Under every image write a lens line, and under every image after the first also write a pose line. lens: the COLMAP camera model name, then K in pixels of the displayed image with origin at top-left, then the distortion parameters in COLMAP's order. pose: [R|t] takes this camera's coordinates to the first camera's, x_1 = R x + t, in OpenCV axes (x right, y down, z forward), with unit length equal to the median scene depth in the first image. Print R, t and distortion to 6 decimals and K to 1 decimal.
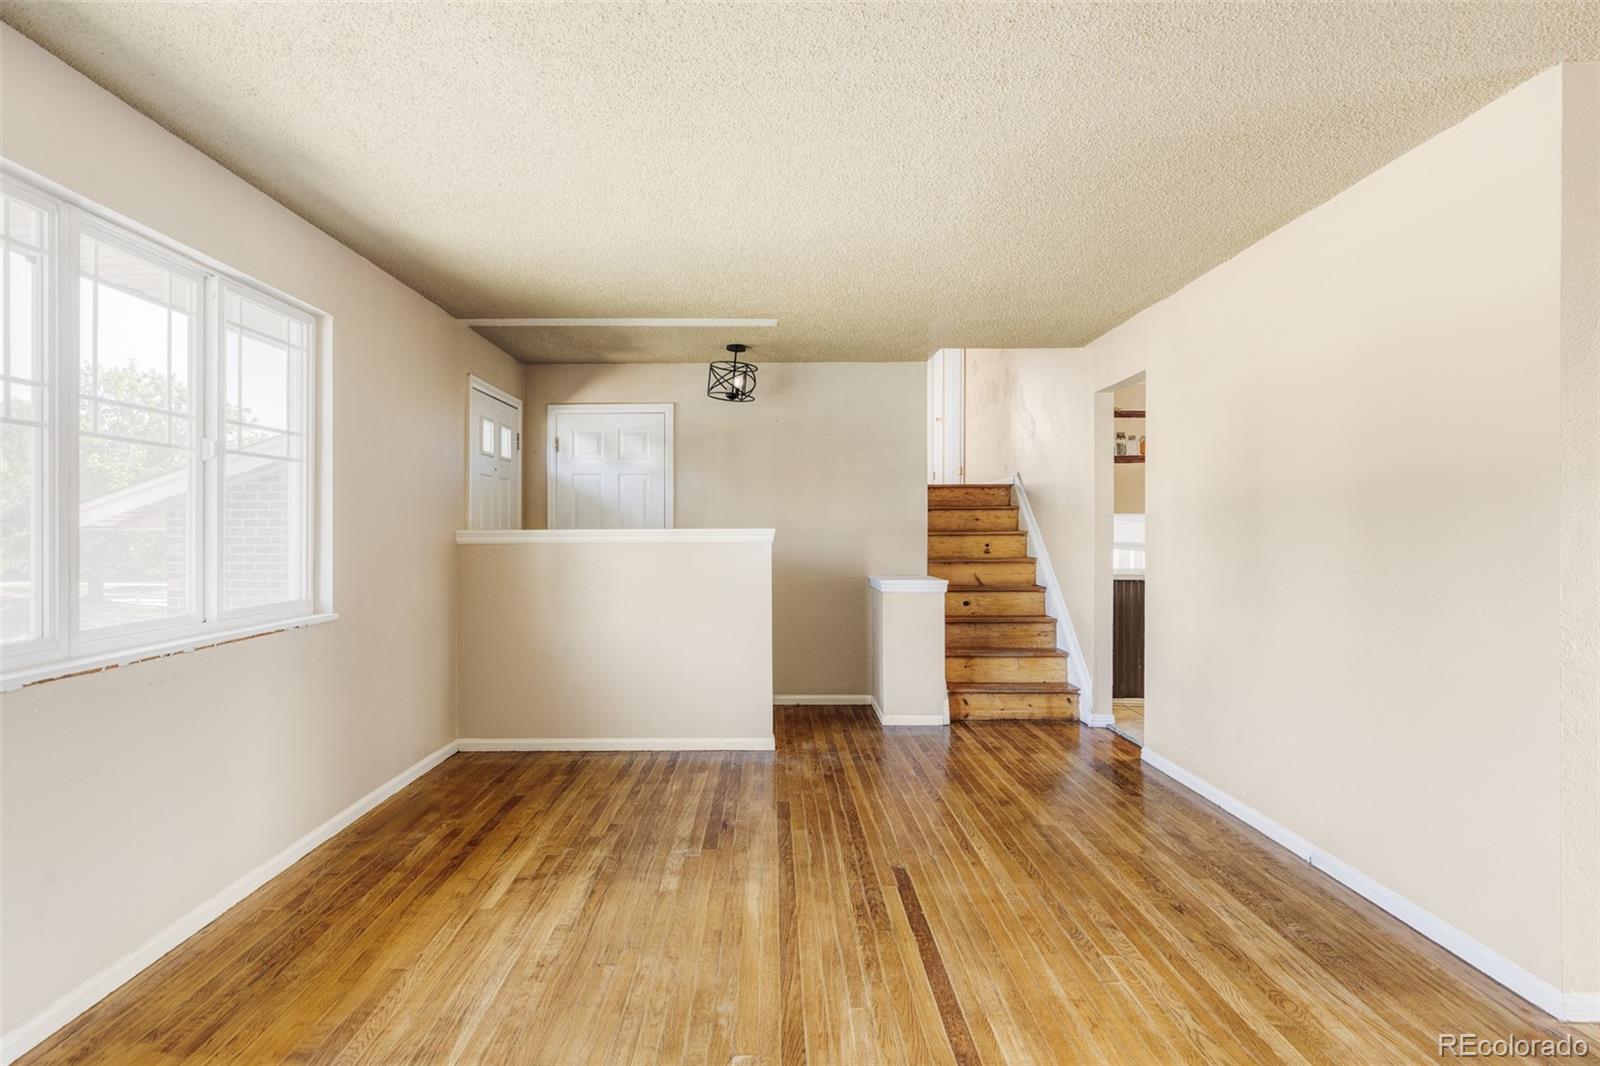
lens RADIAL K [[892.2, 0, 759.6], [0, 892.2, 529.4], [0, 0, 1]] dist [0.004914, 0.000864]
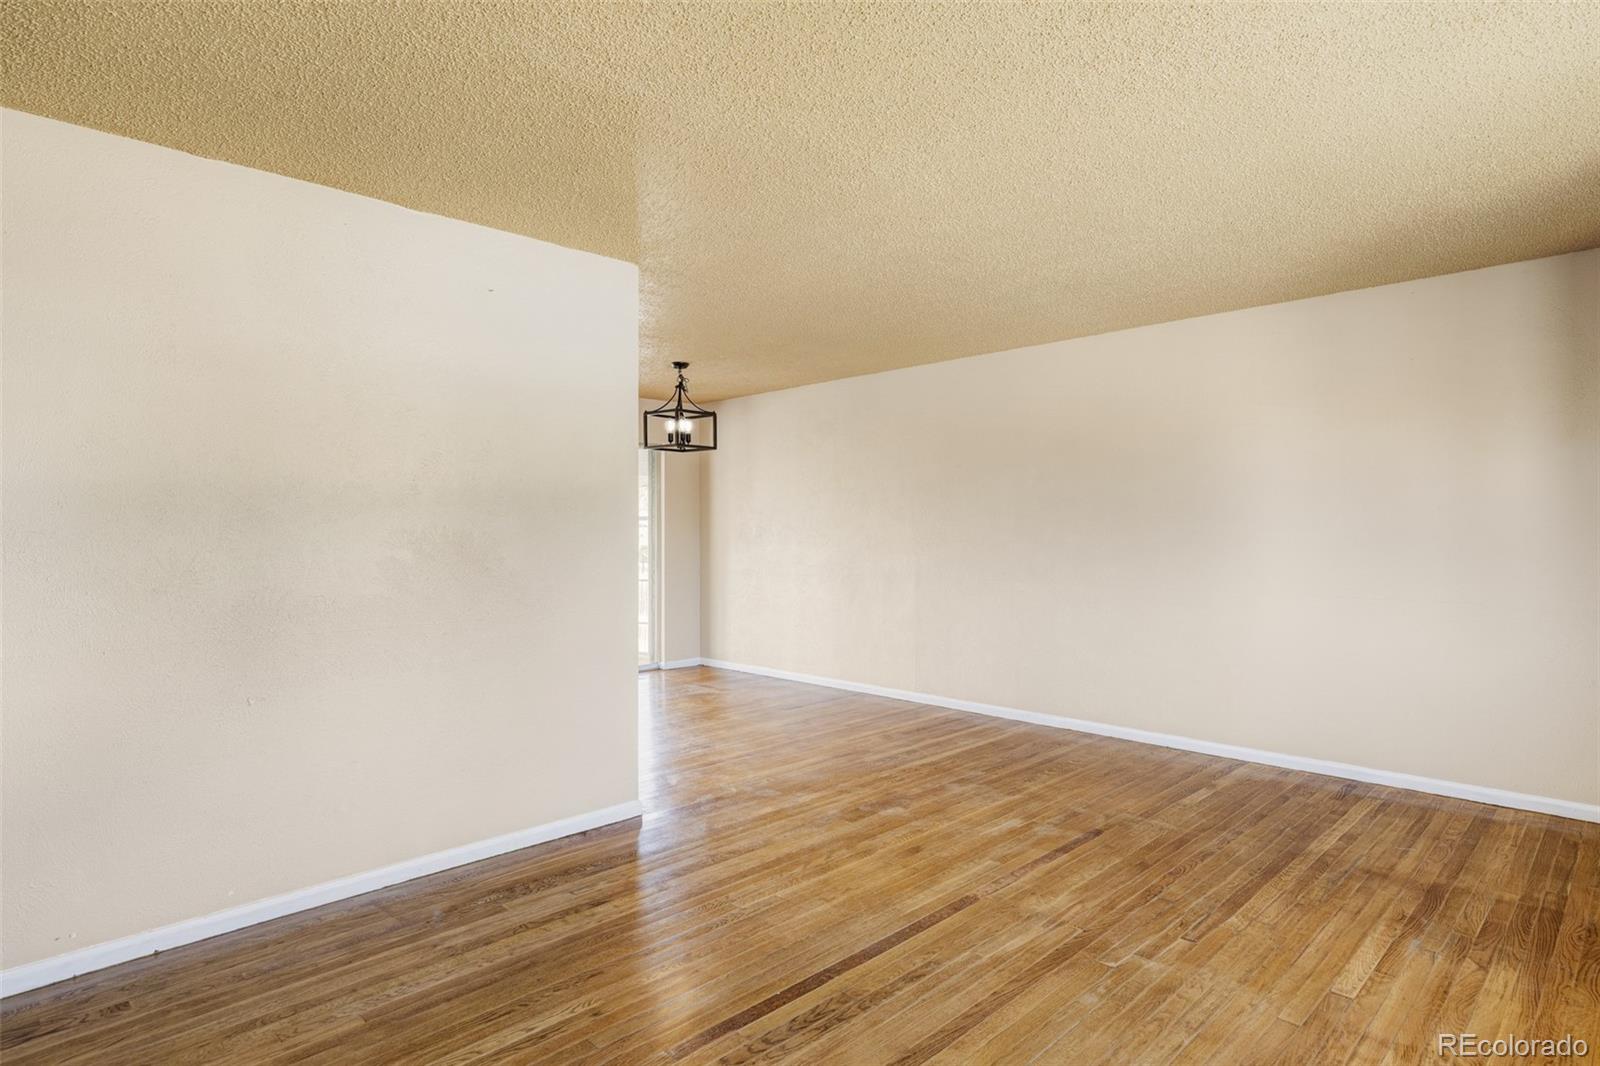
lens RADIAL K [[845.6, 0, 834.3], [0, 845.6, 528.4], [0, 0, 1]] dist [0.001057, 0.000603]
pose [[-0.730869, 0.004946, 0.682500, -0.320621], [0.008360, 0.999964, 0.001706, -0.002771], [-0.682467, 0.006953, -0.730883, 1.253040]]
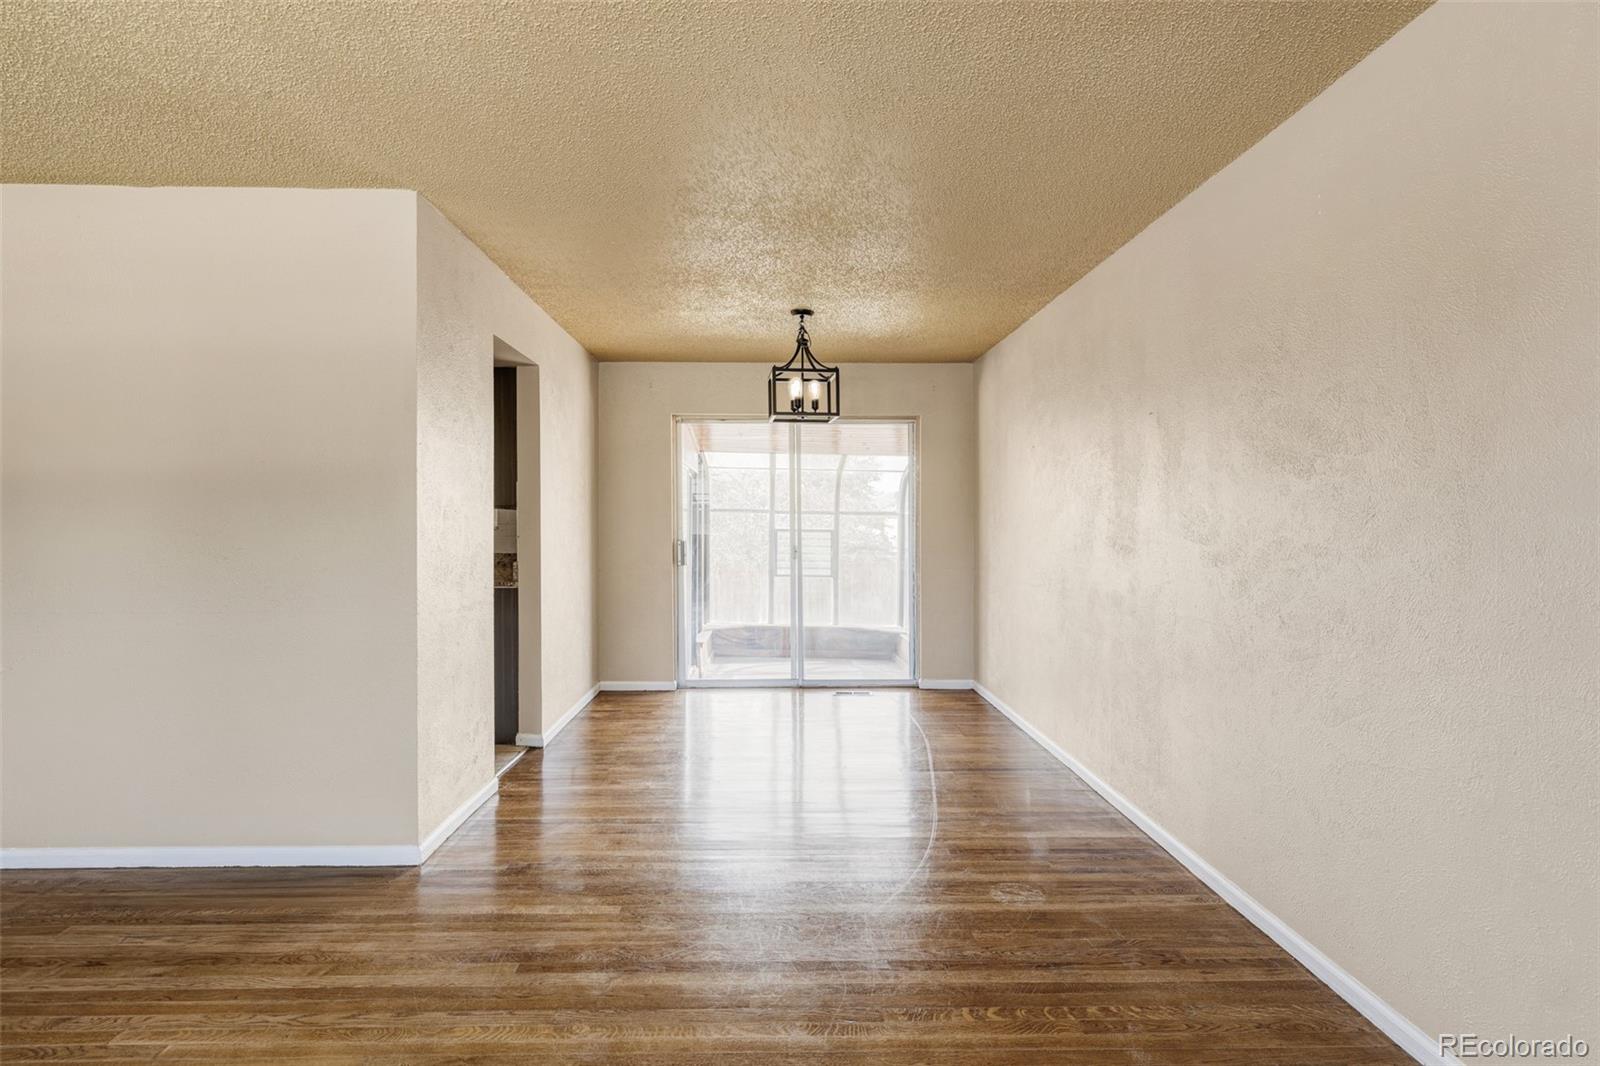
lens RADIAL K [[853.2, 0, 800.0], [0, 853.2, 533.0], [0, 0, 1]] dist [0.004650, 0.001407]
pose [[-0.046787, -0.018998, 0.998724, -0.310841], [0.000468, 0.999819, 0.019040, -0.003523], [-0.998905, 0.001358, -0.046770, 0.297958]]
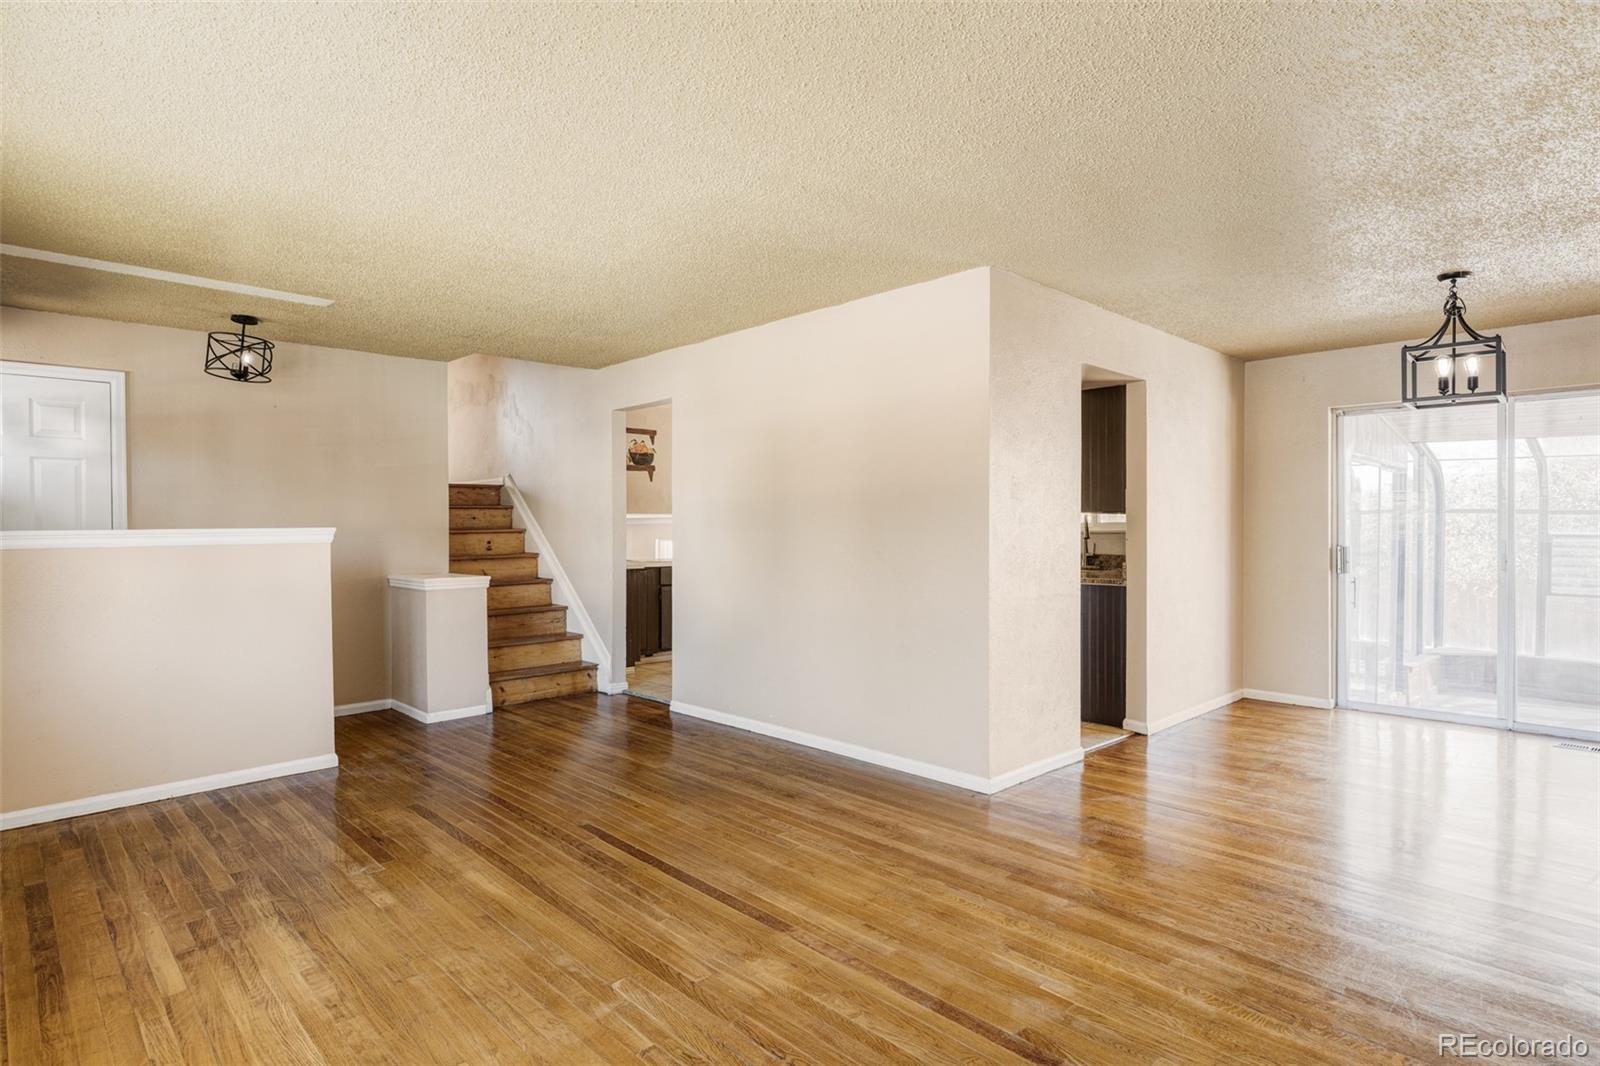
lens RADIAL K [[858.7, 0, 822.9], [0, 858.7, 534.5], [0, 0, 1]] dist [0.003358, 0.001259]
pose [[0.695394, -0.012516, 0.718519, -0.376588], [0.006998, 0.999919, 0.010644, 0.000690], [-0.718594, -0.002374, 0.695426, 0.022596]]
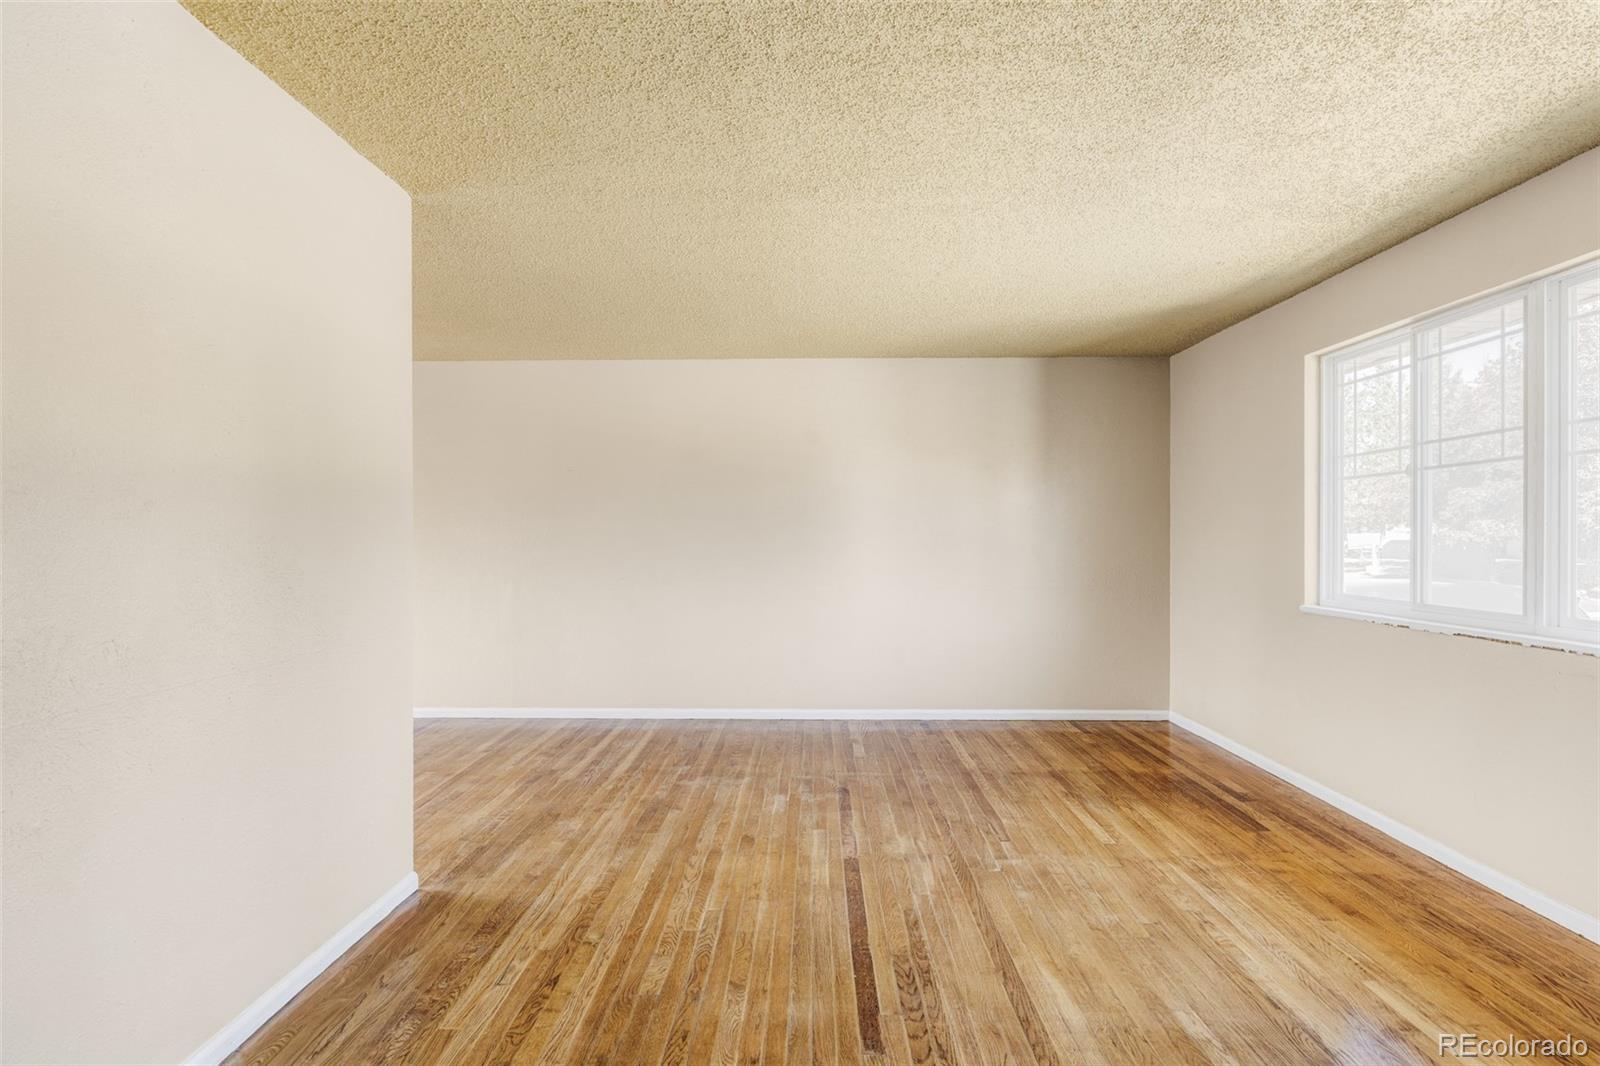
lens RADIAL K [[820.5, 0, 800.0], [0, 820.5, 533.0], [0, 0, 1]] dist [-0.000297, -0.000303]
pose [[-0.999973, 0.001530, 0.007254, 0.187383], [0.001545, 0.999996, 0.002164, -0.004236], [-0.007251, 0.002175, -0.999971, 1.468823]]
